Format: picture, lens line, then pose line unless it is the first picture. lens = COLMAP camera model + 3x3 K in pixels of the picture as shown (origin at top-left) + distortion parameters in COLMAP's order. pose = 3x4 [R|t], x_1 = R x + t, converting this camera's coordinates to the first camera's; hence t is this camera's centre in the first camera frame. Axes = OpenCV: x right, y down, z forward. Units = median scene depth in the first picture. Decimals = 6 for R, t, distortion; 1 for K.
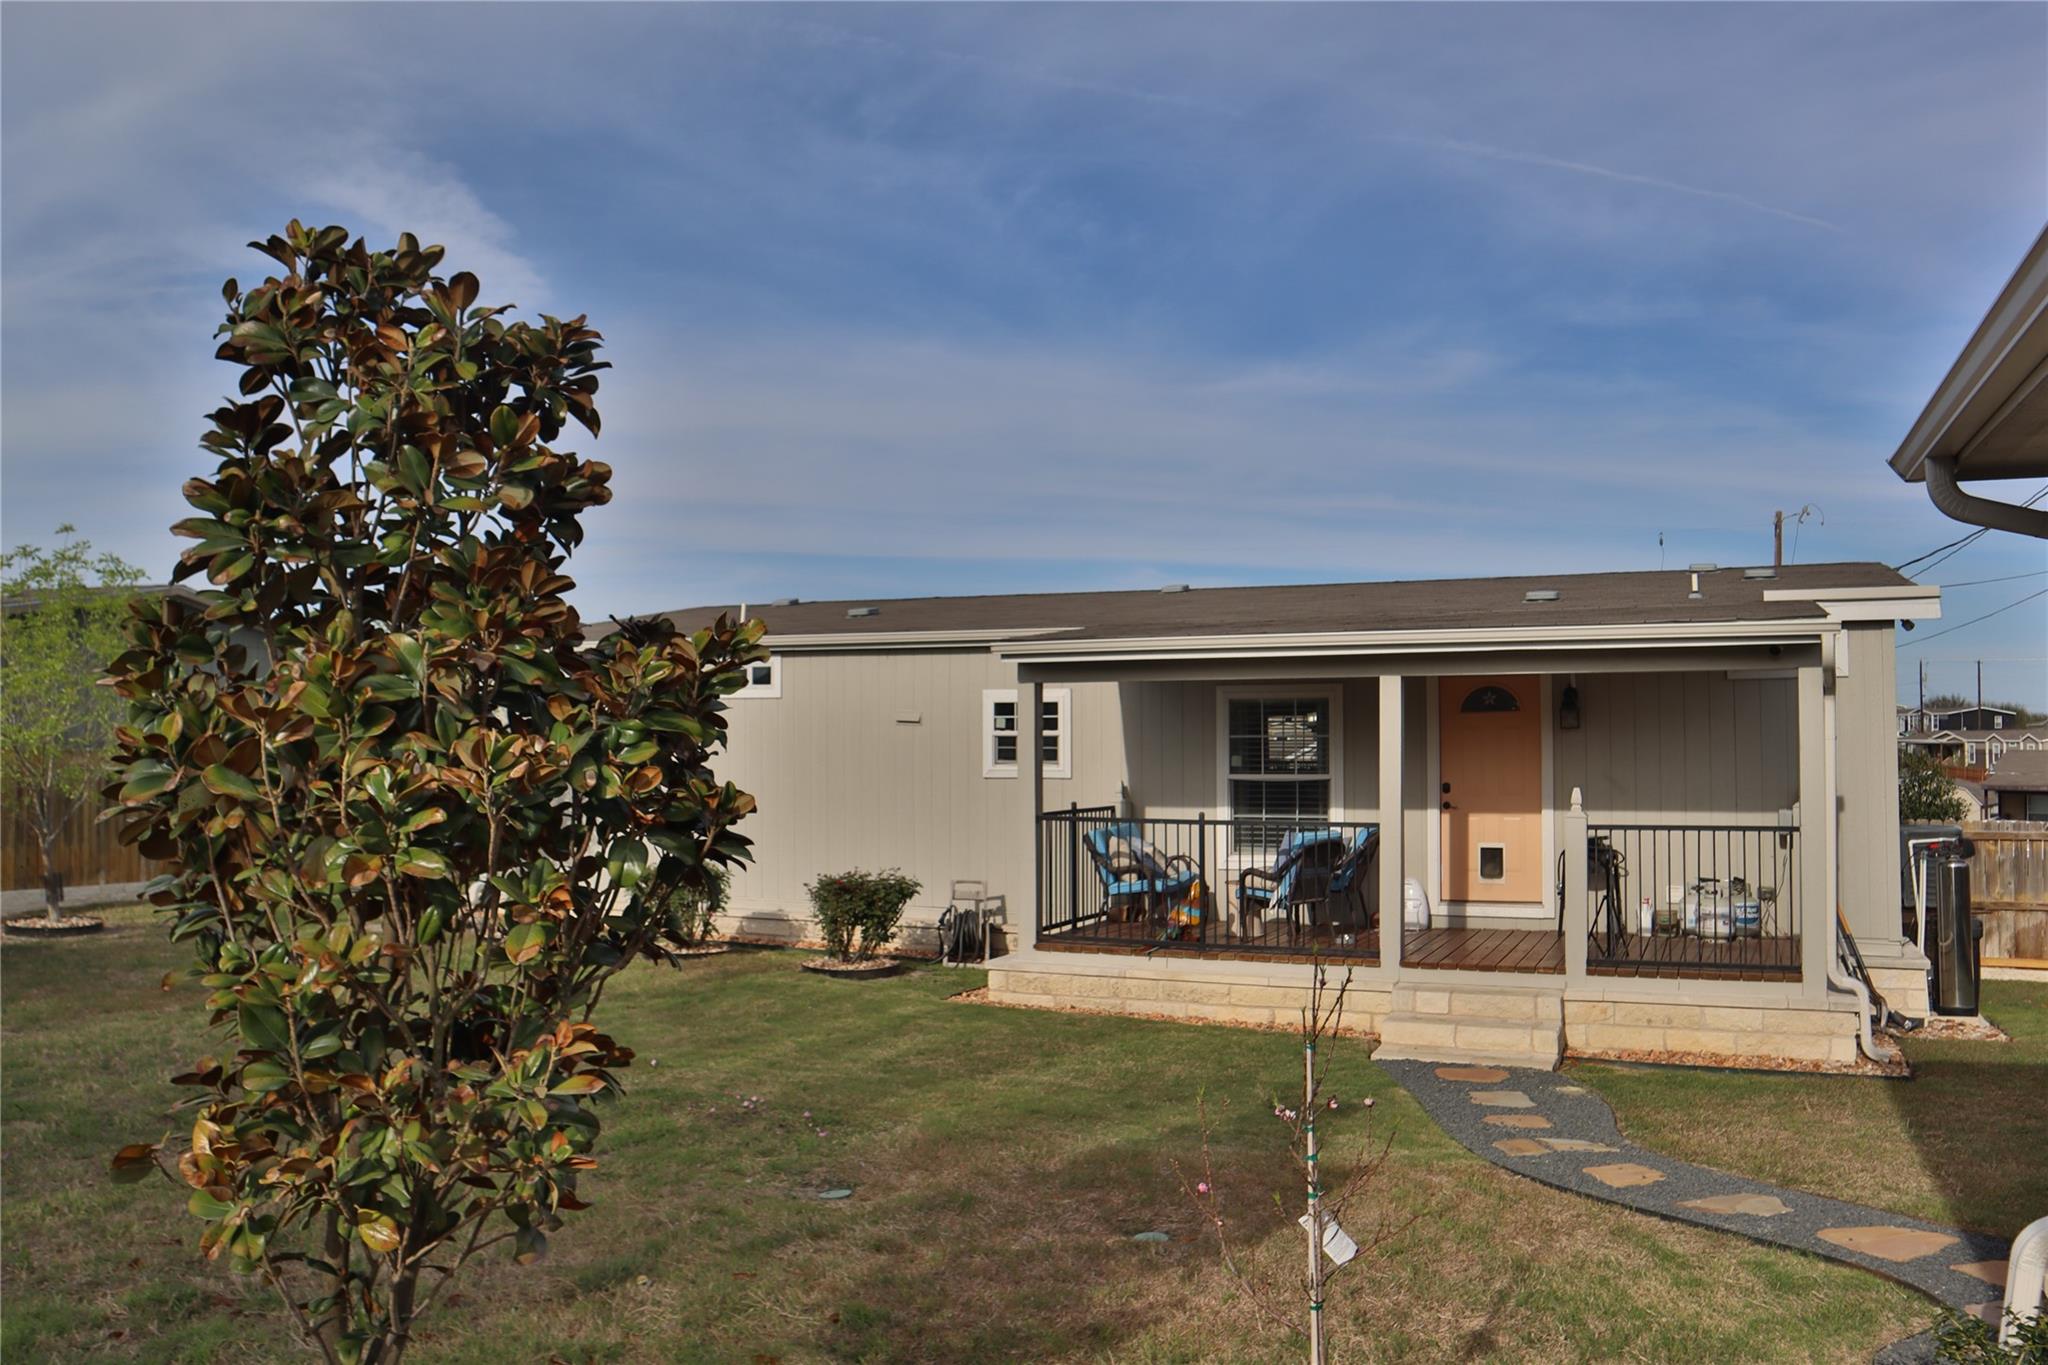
lens RADIAL K [[1621.9, 0, 1020.6], [0, 1621.9, 697.9], [0, 0, 1]] dist [-0.127340, 0.095981]
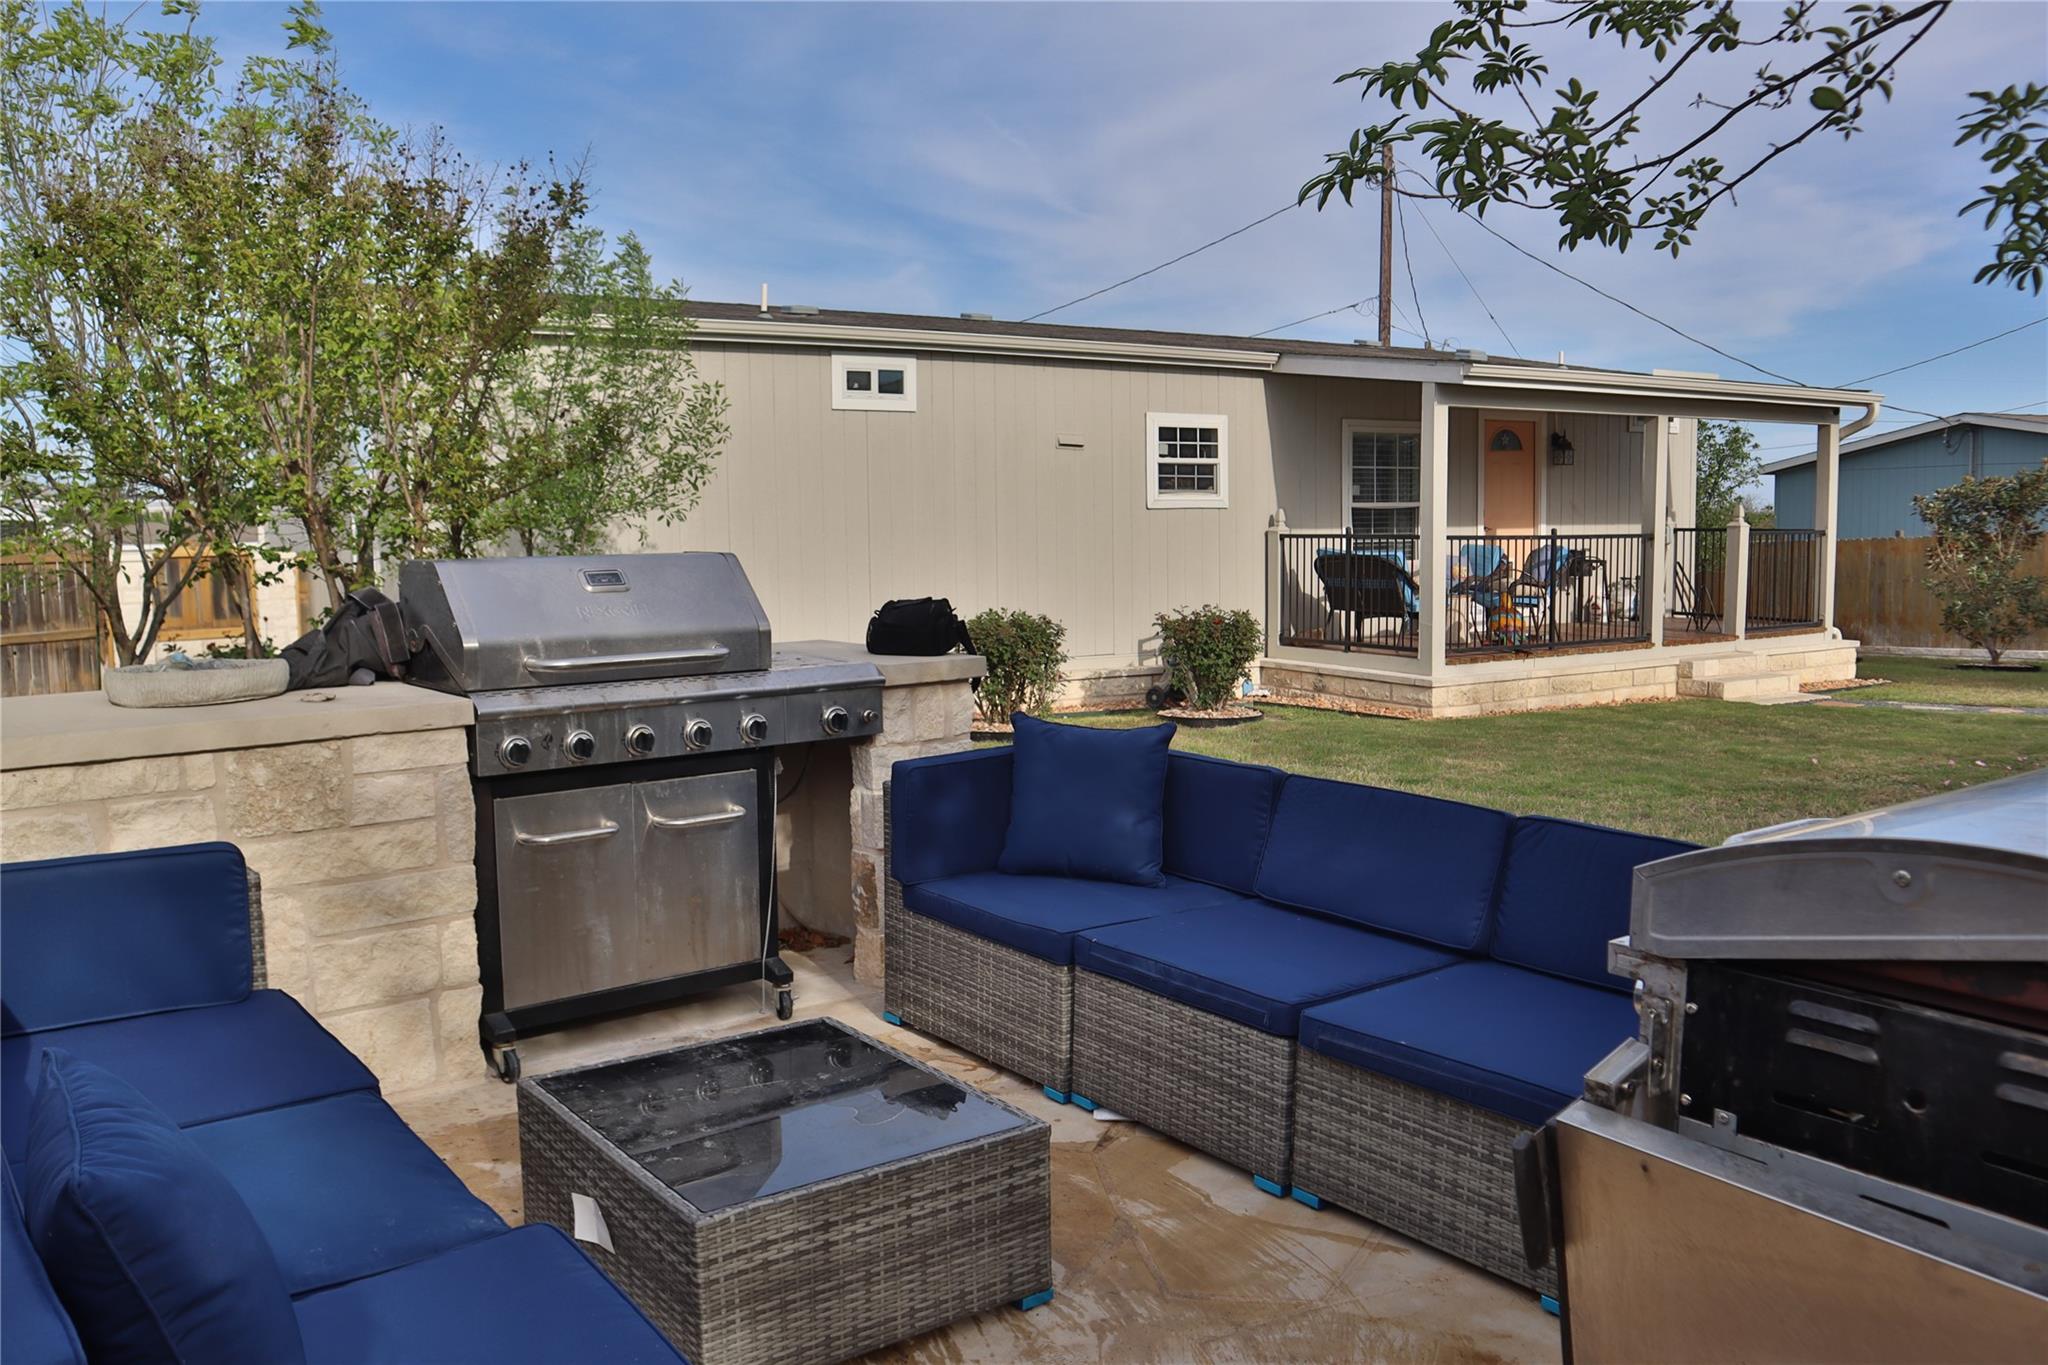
lens RADIAL K [[1628.6, 0, 1024.0], [0, 1628.6, 682.5], [0, 0, 1]] dist [-0.130577, 0.107694]
pose [[0.530763, -0.093813, 0.842312, -1.100592], [-0.013299, 0.992811, 0.118954, 0.050110], [-0.847416, -0.074338, 0.525700, 0.738130]]
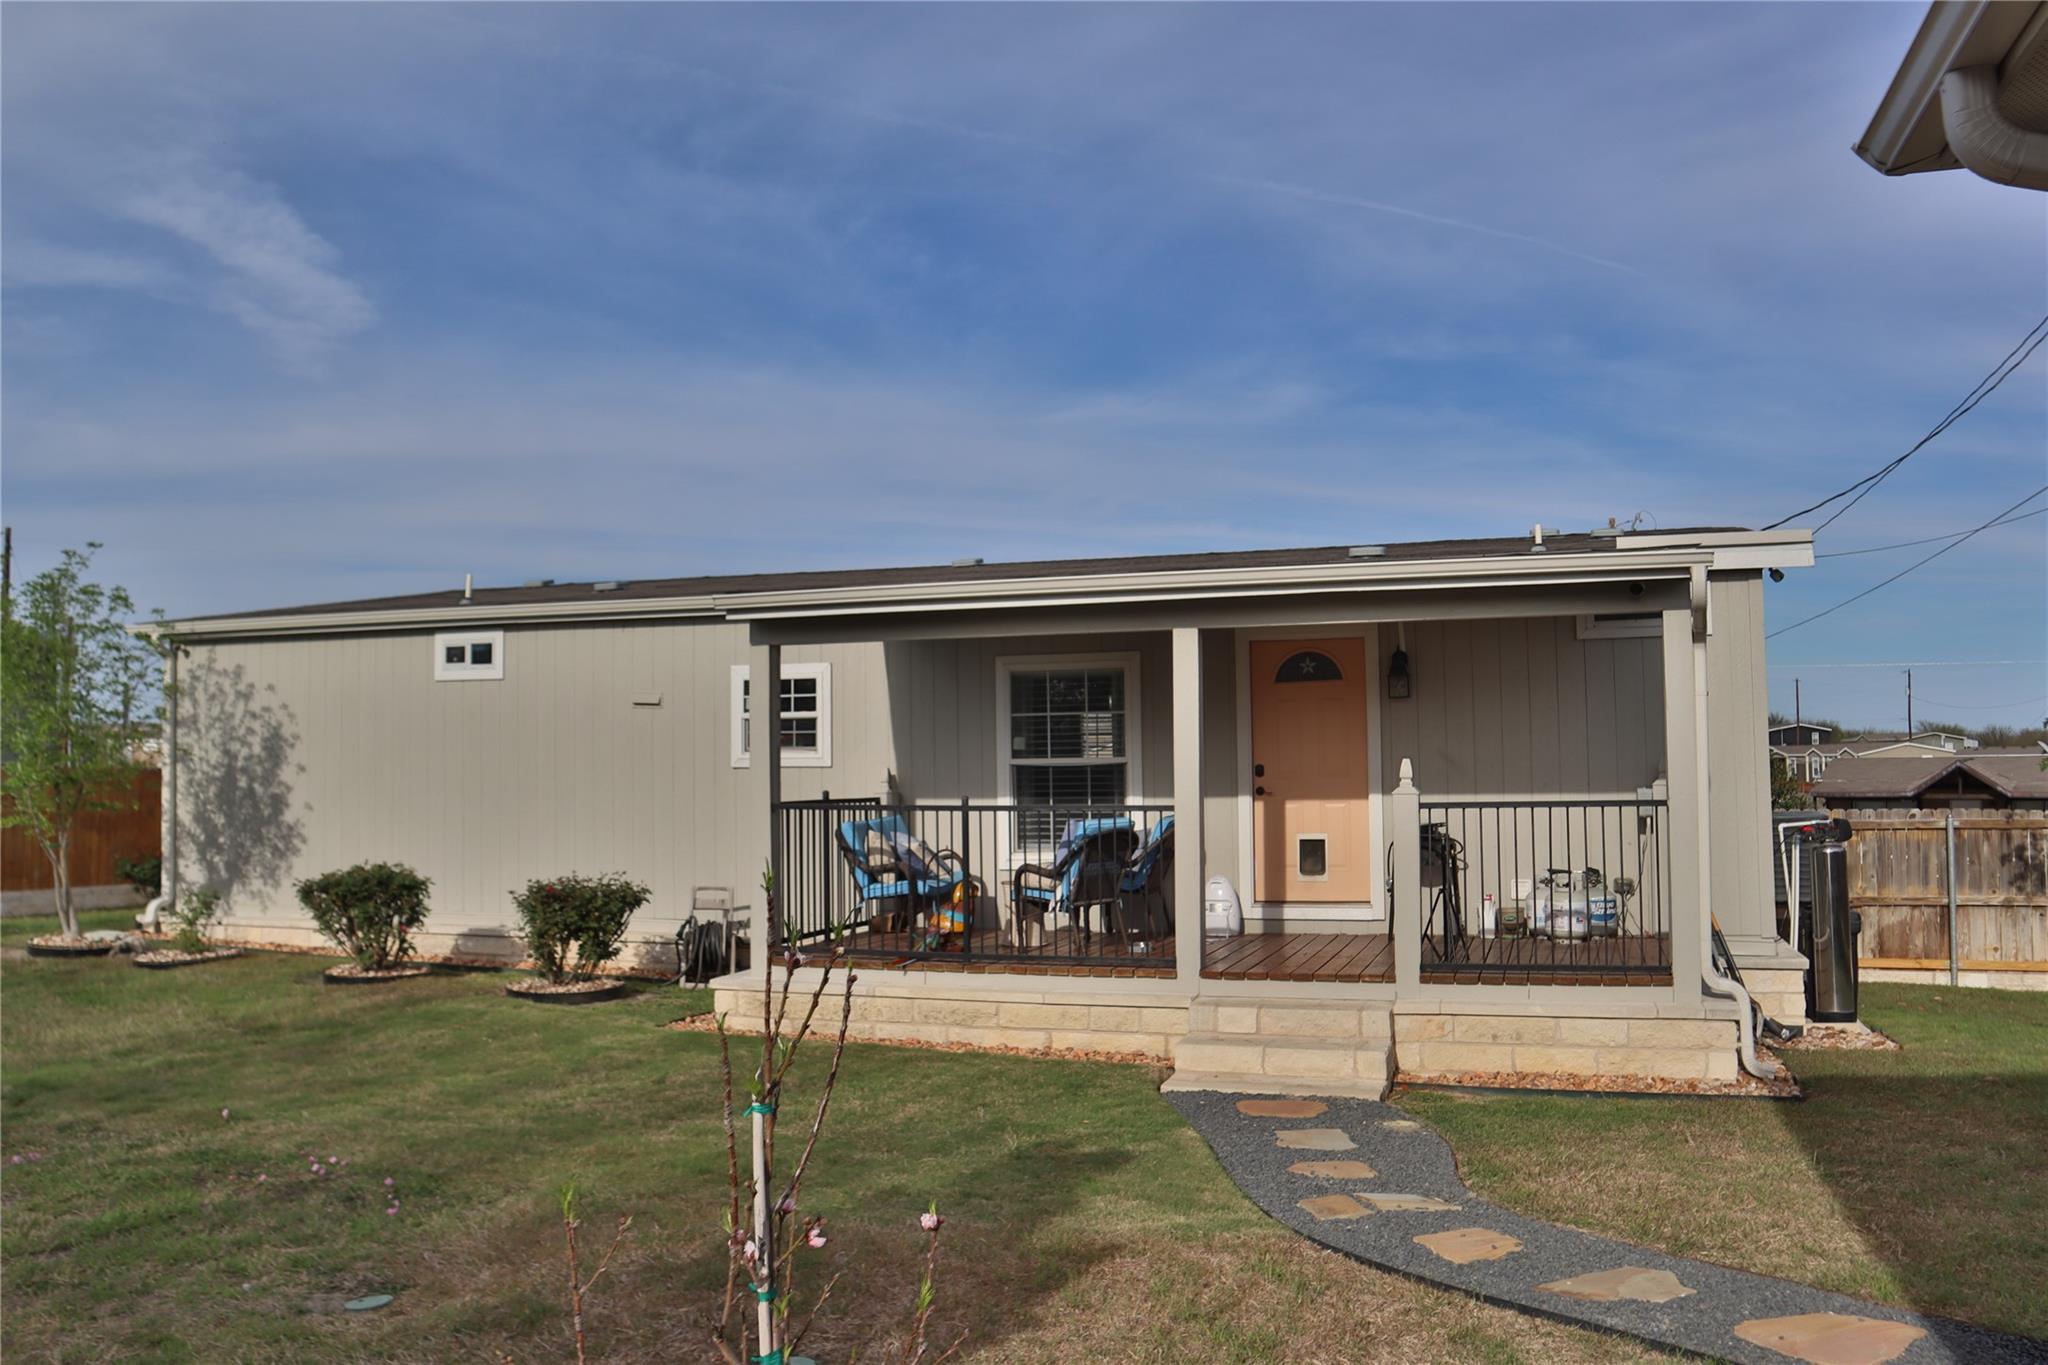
lens RADIAL K [[1628.6, 0, 1024.0], [0, 1628.6, 682.5], [0, 0, 1]] dist [-0.130577, 0.107694]
pose [[0.995294, -0.002889, 0.096855, 0.063077], [0.005274, 0.999689, -0.024387, 0.033648], [-0.096754, 0.024783, 0.995000, 0.165901]]
